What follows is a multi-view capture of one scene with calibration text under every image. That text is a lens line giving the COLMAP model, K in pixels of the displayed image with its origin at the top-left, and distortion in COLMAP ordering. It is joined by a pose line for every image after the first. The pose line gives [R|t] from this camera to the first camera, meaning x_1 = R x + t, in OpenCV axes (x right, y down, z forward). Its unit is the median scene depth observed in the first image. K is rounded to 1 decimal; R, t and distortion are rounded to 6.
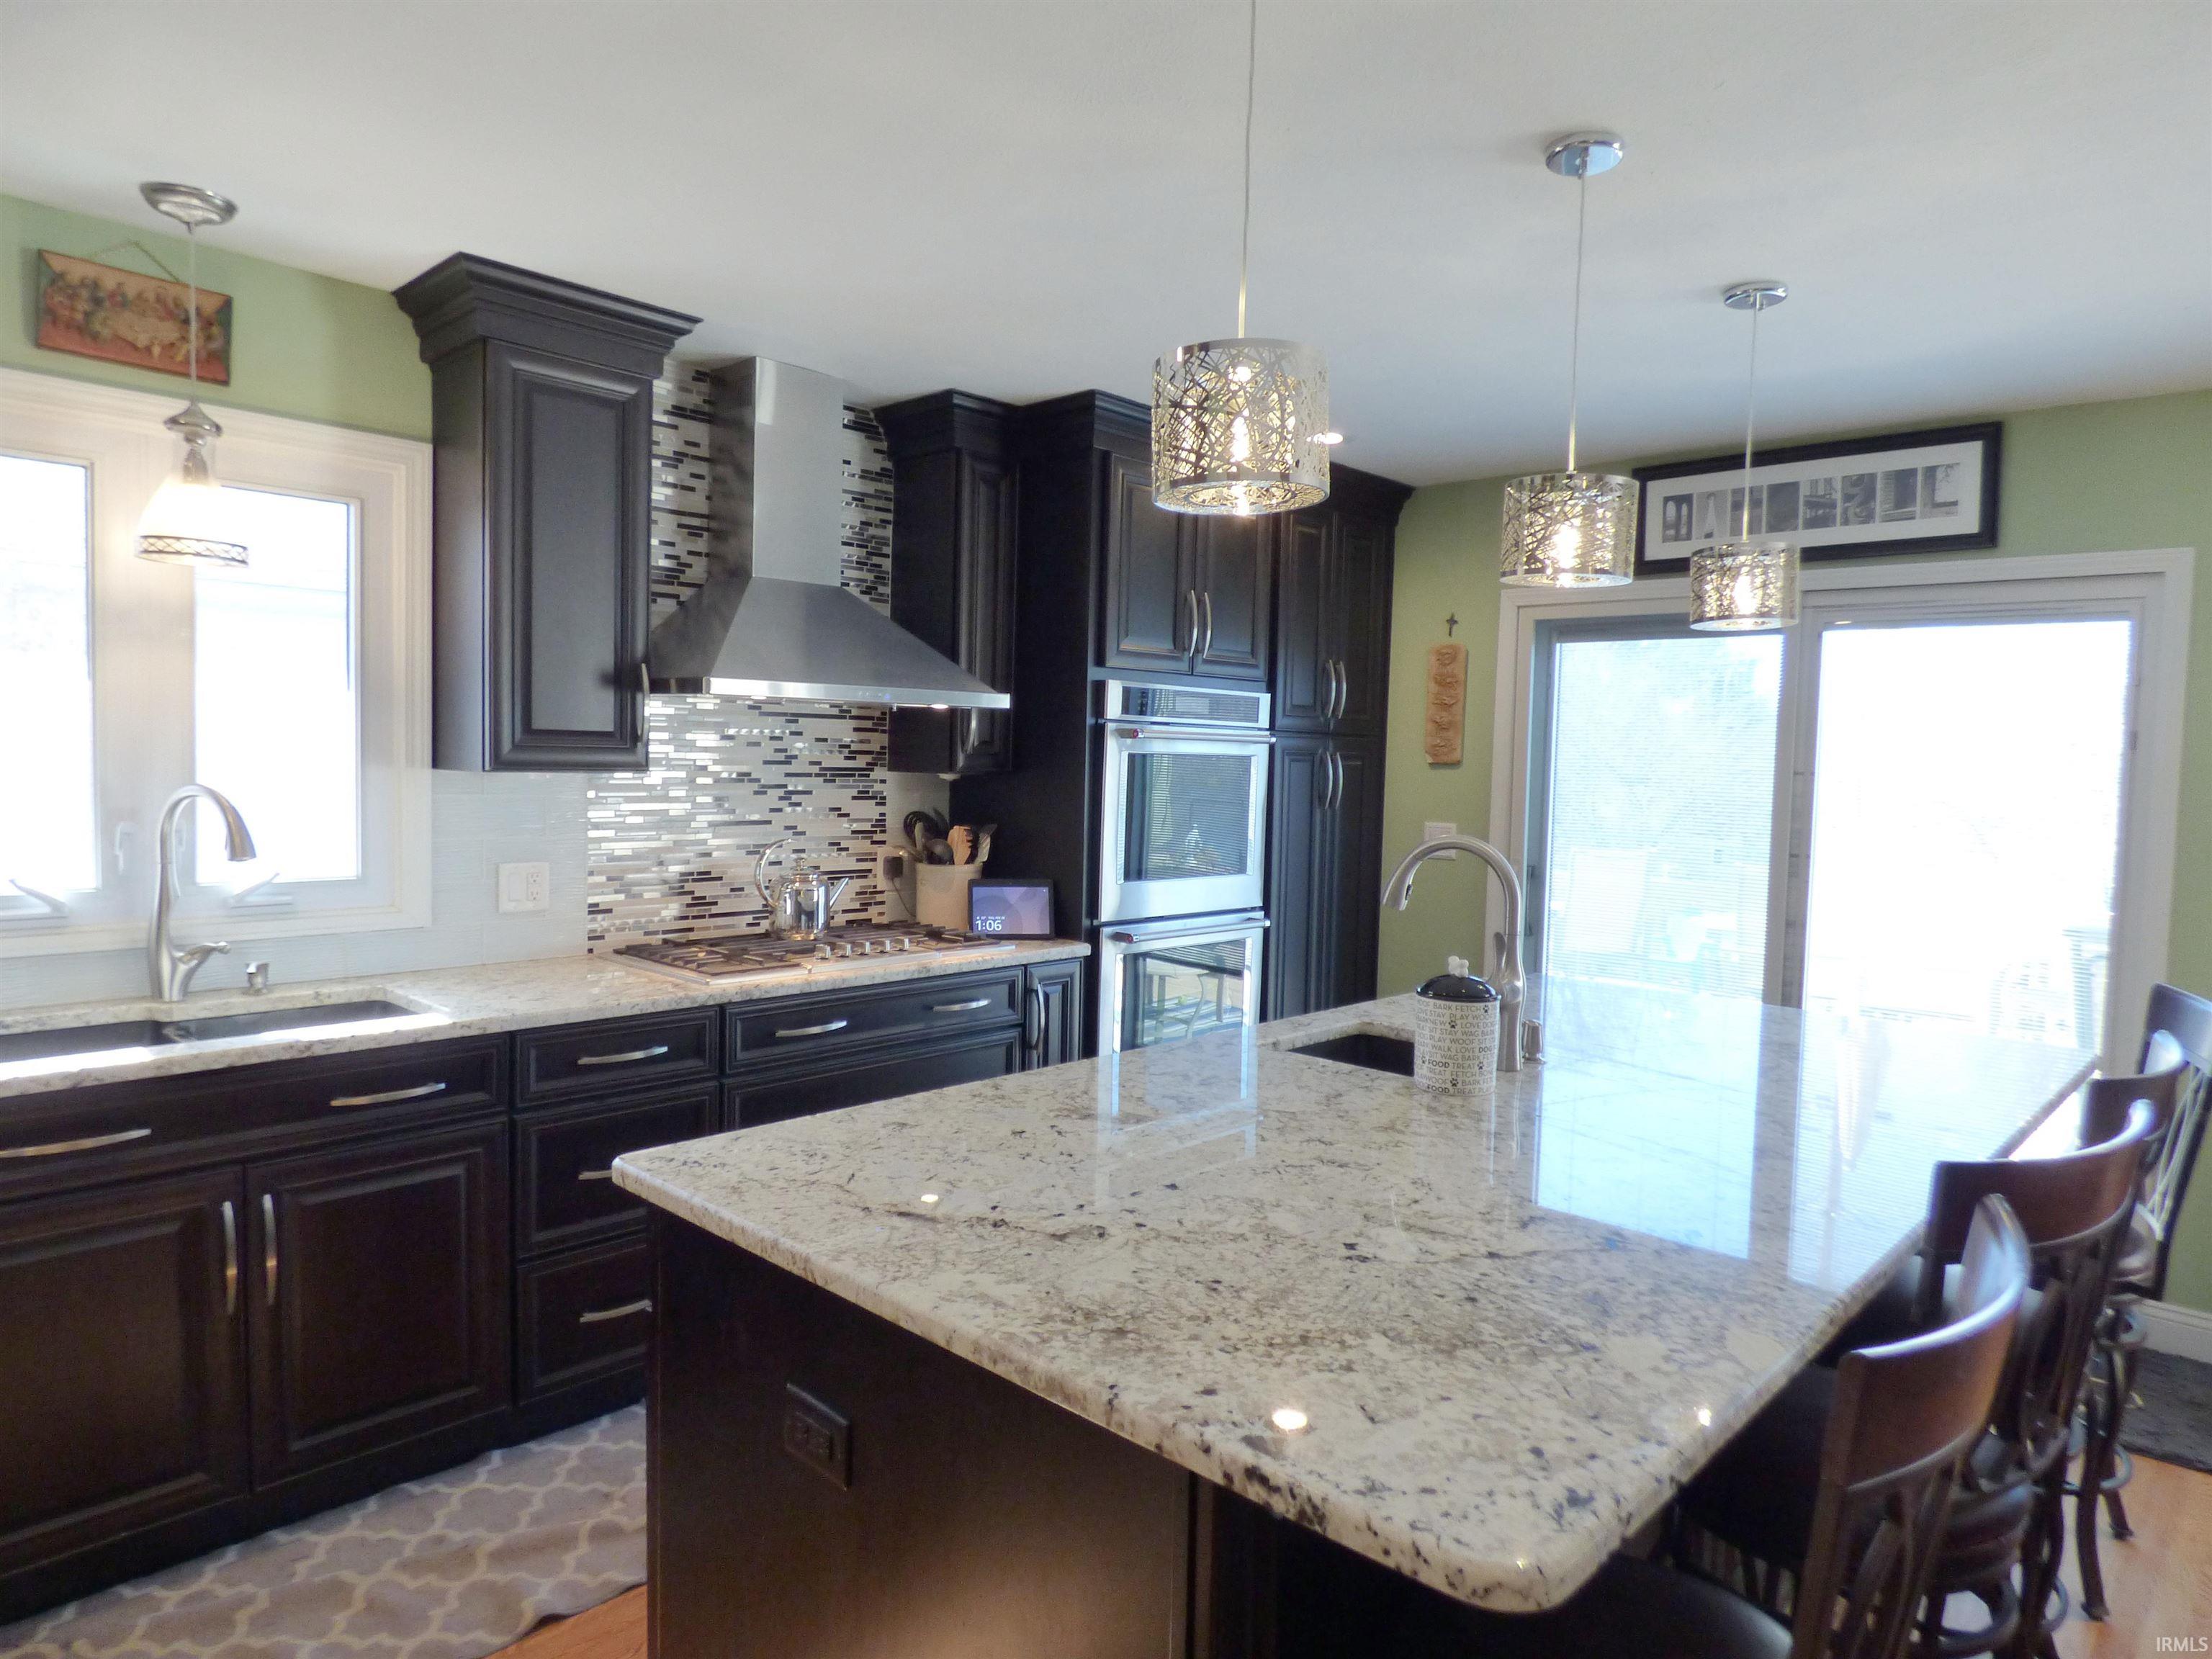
lens RADIAL K [[1316.2, 0, 1113.0], [0, 1316.2, 837.2], [0, 0, 1]] dist [-0.017246, -0.001196]
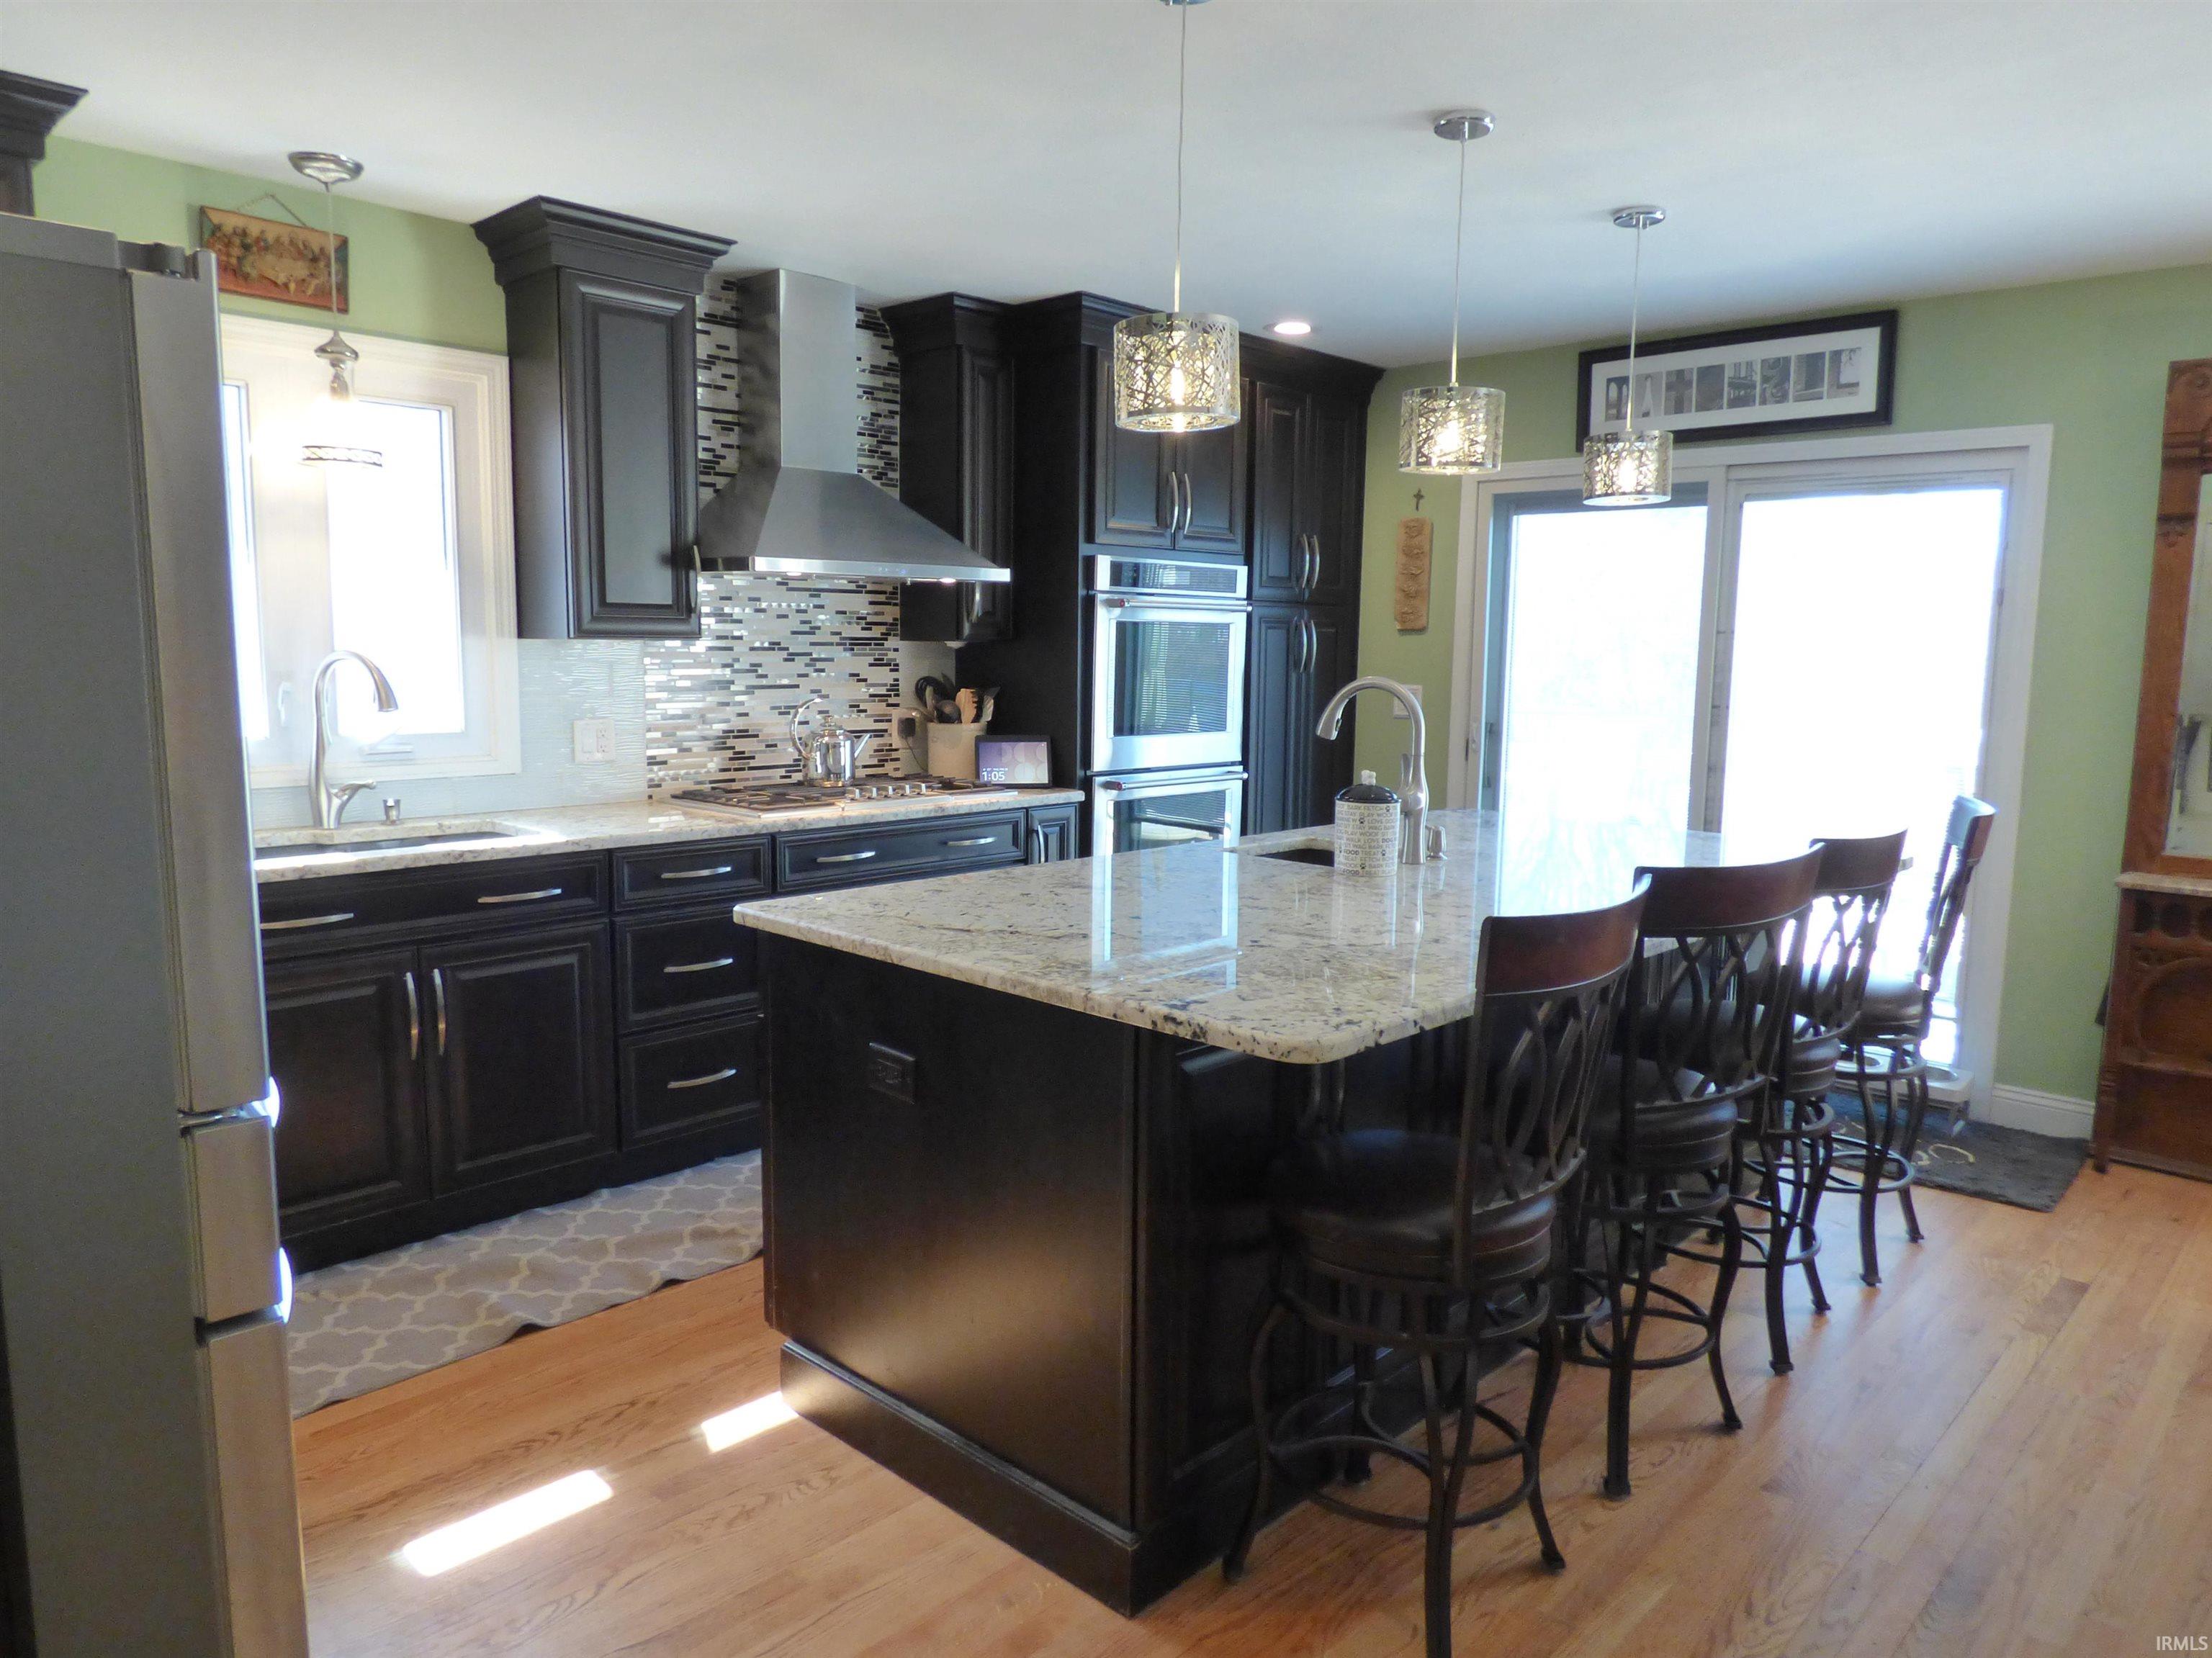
lens RADIAL K [[1438.5, 0, 1112.7], [0, 1438.5, 812.4], [0, 0, 1]] dist [0.004469, -0.029383]
pose [[0.999920, -0.011940, -0.004272, 0.012893], [0.012164, 0.998297, 0.057060, 0.030565], [0.003583, -0.057107, 0.998362, -0.244407]]
